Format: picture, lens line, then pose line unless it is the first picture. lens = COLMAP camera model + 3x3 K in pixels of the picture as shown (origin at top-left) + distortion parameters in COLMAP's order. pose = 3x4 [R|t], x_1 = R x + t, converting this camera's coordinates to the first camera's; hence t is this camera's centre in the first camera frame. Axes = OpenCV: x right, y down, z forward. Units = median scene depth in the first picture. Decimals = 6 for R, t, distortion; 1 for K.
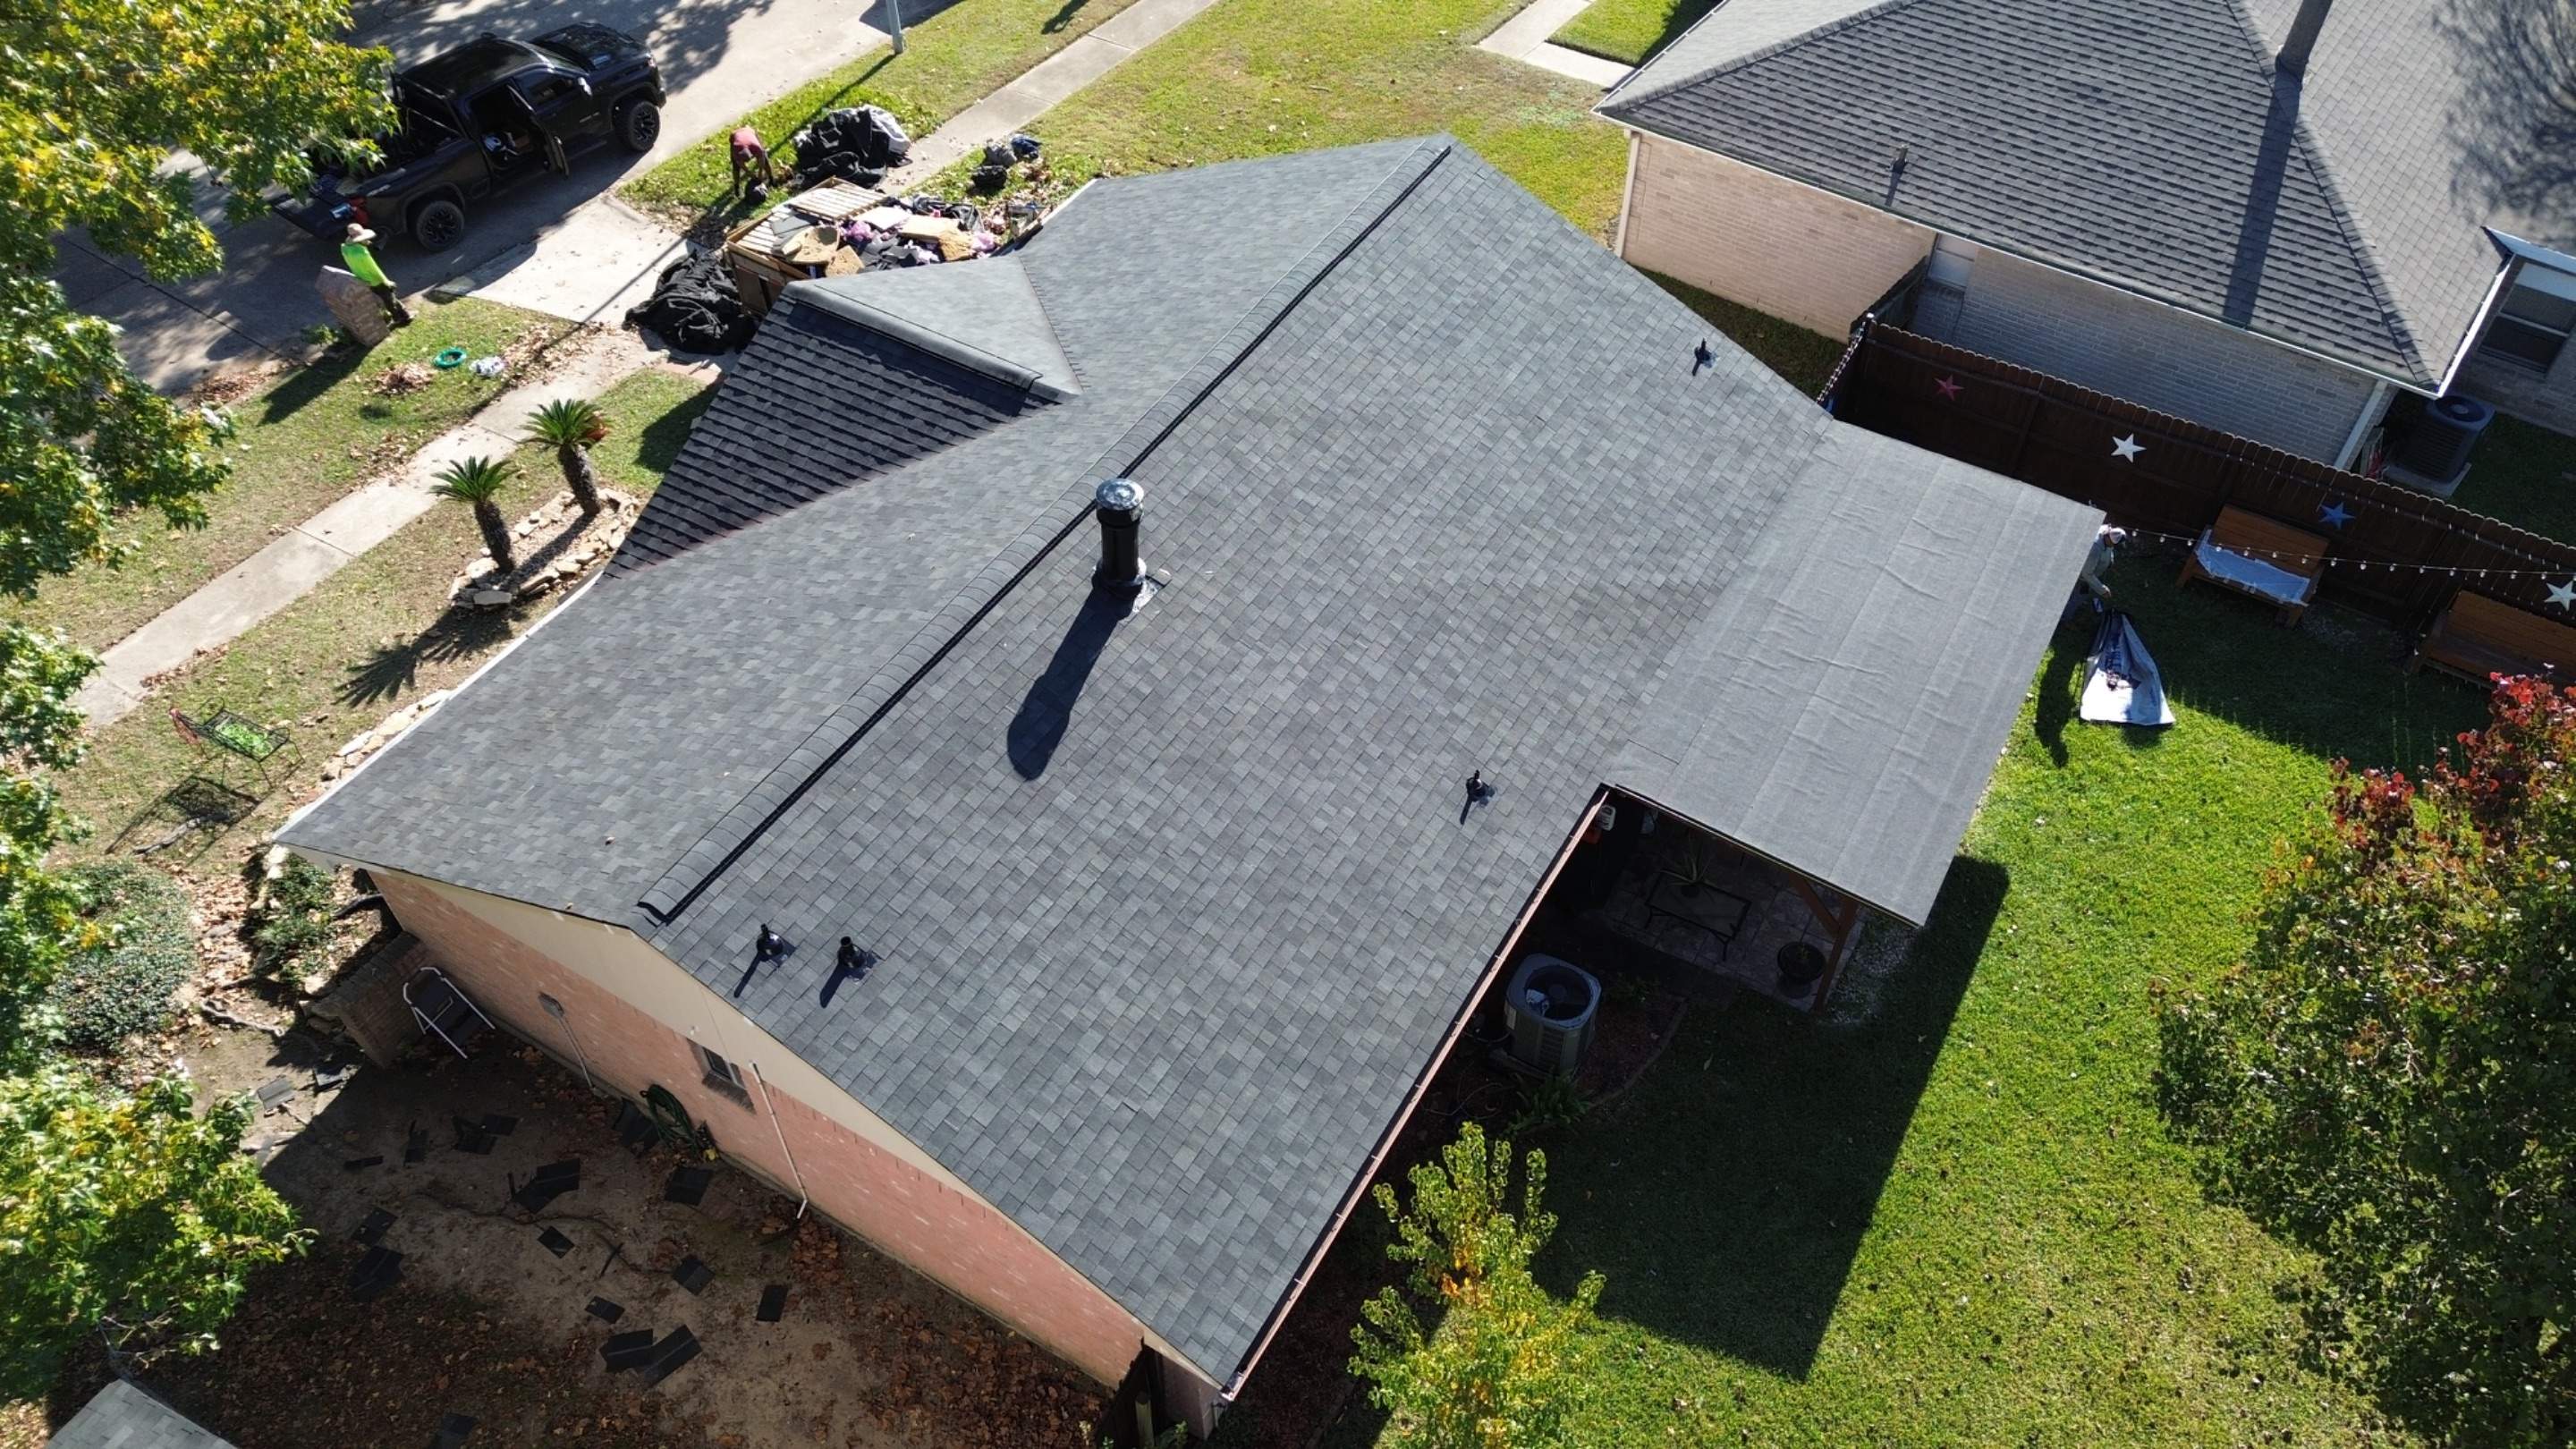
lens RADIAL K [[1825.2, 0, 1289.8], [0, 1825.2, 724.1], [0, 0, 1]] dist [0.082574, -0.076645]
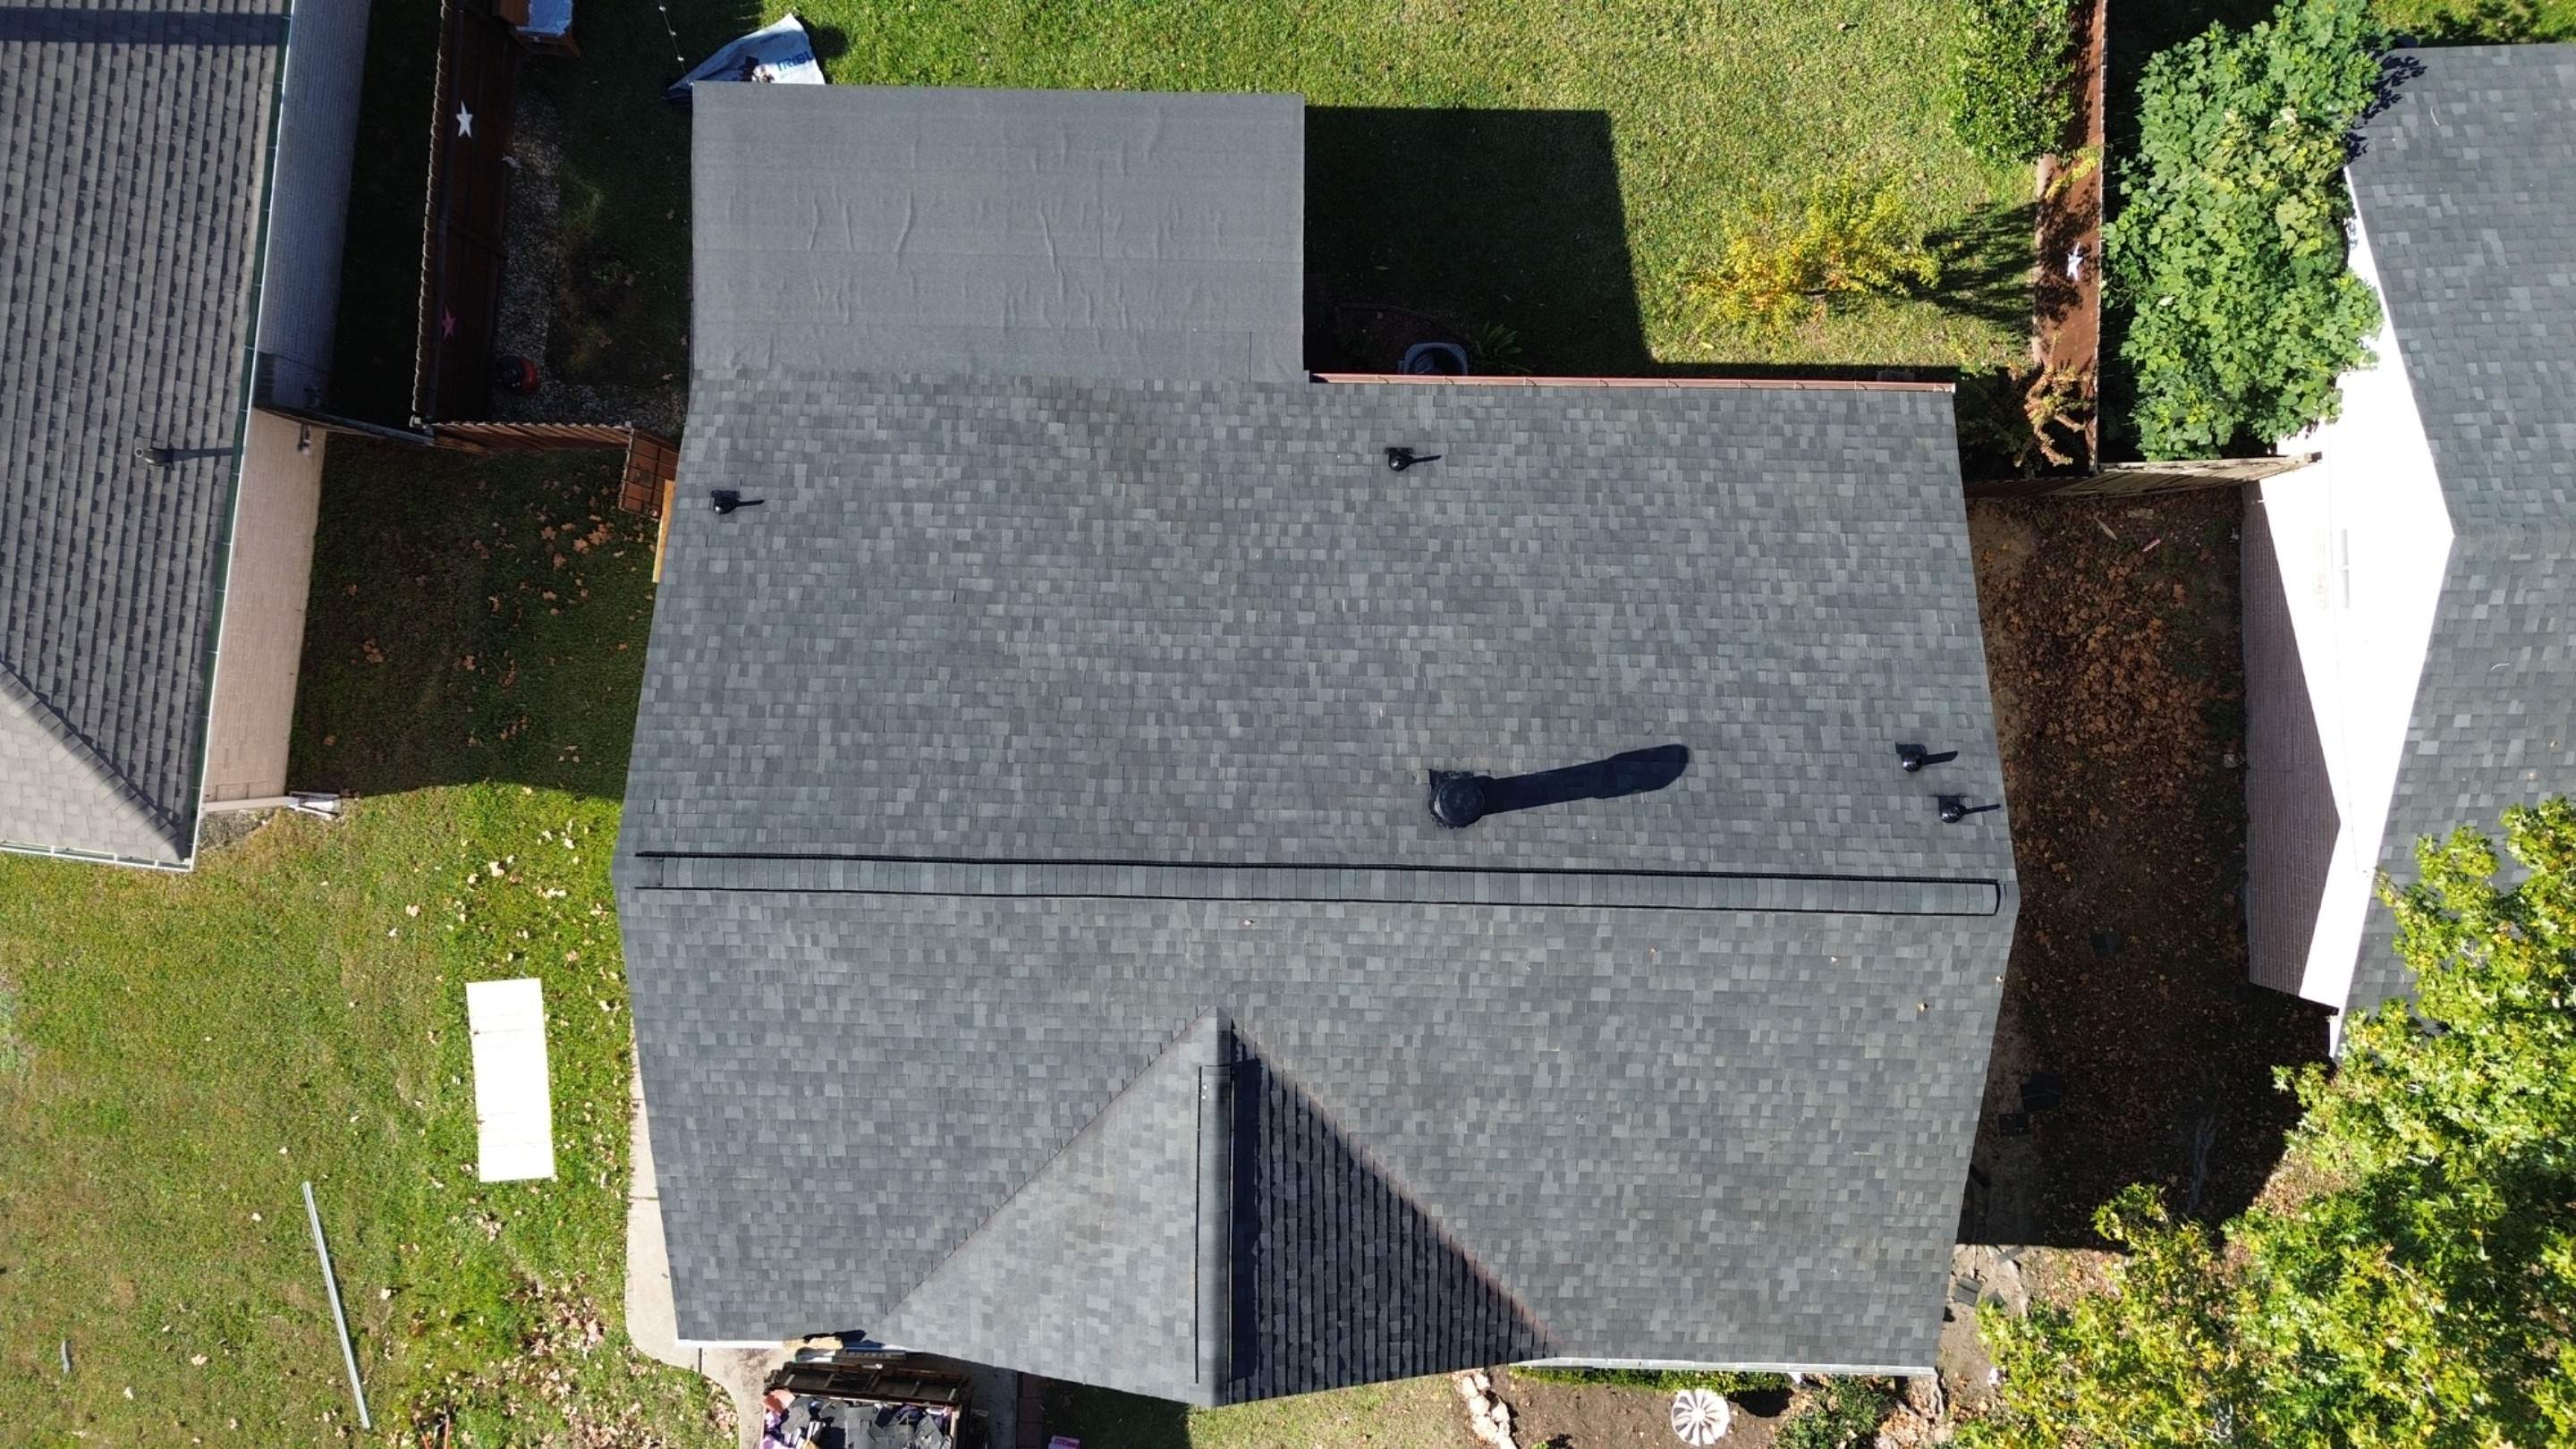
lens RADIAL K [[1825.2, 0, 1289.8], [0, 1825.2, 724.1], [0, 0, 1]] dist [0.082574, -0.076645]
pose [[-0.491522, -0.870849, 0.005200, -0.010172], [0.645851, -0.360511, 0.672985, -0.727001], [-0.584194, 0.334145, 0.739638, 0.227048]]
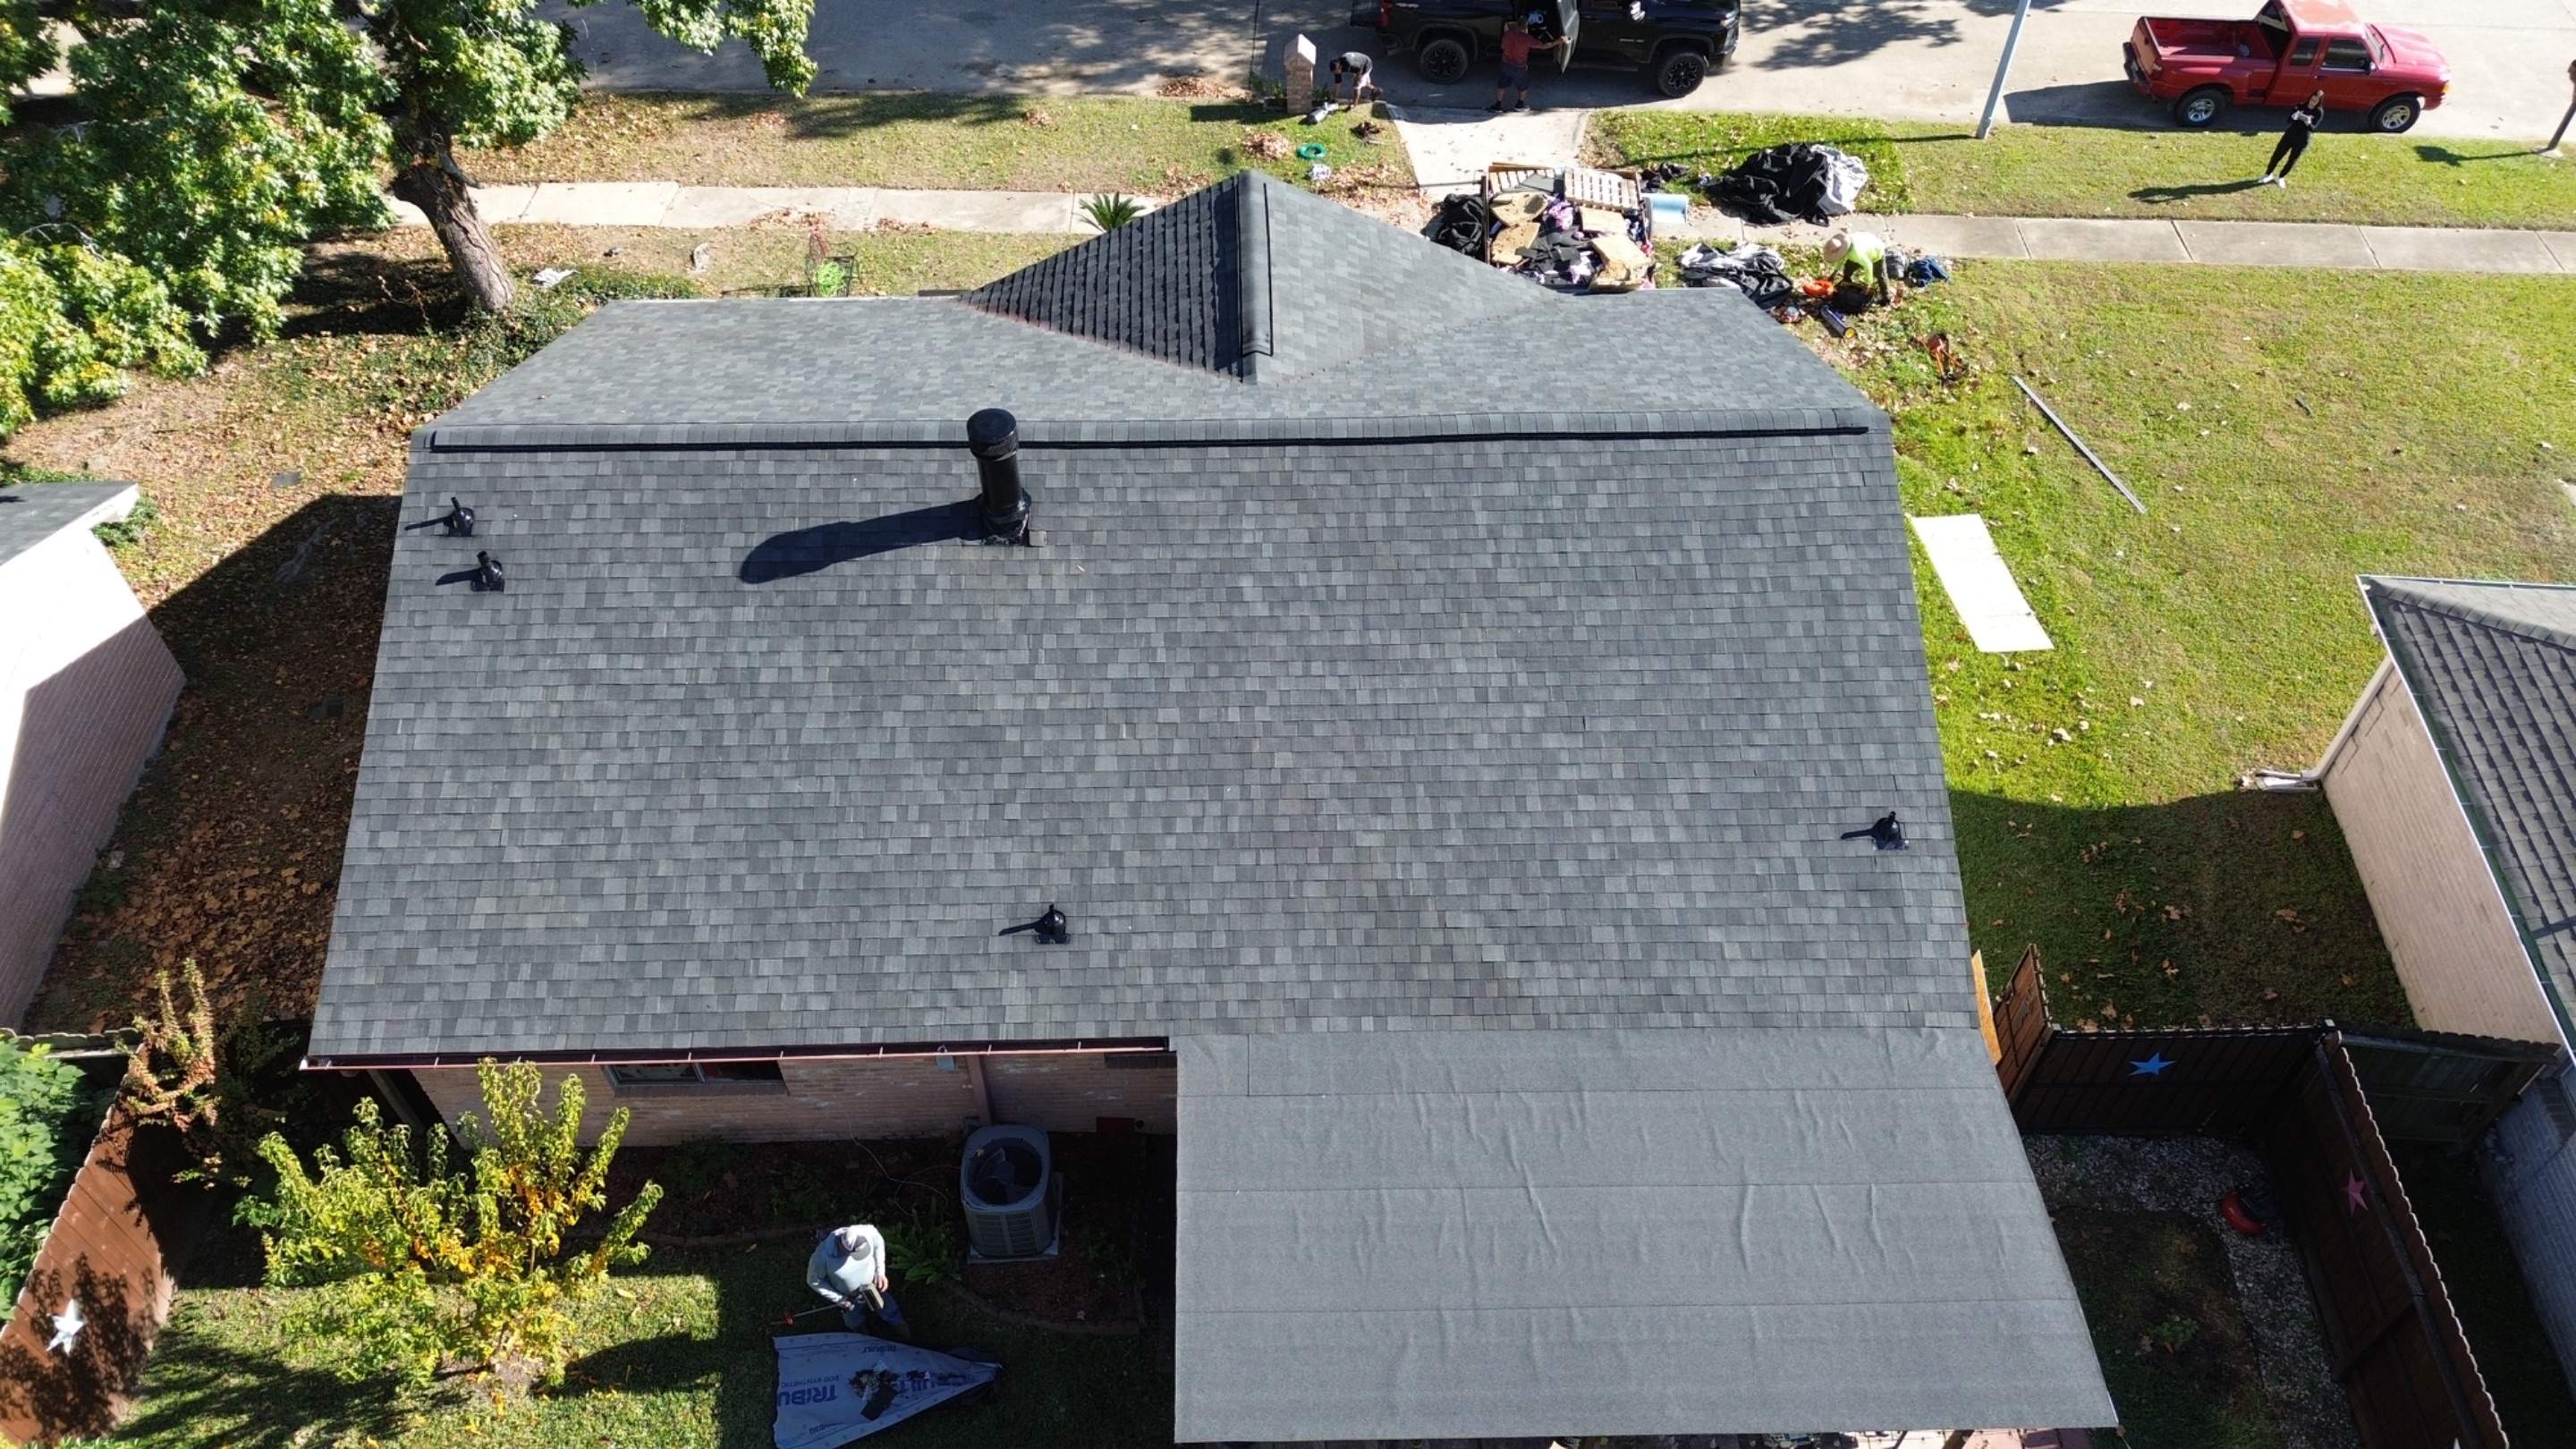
lens RADIAL K [[1833.6, 0, 1288.2], [0, 1833.6, 717.6], [0, 0, 1]] dist [0.079079, -0.076668]
pose [[0.524832, 0.626296, -0.576459, 0.539075], [-0.625181, 0.743217, 0.238279, -0.283876], [0.577667, 0.235335, 0.781612, 0.304229]]
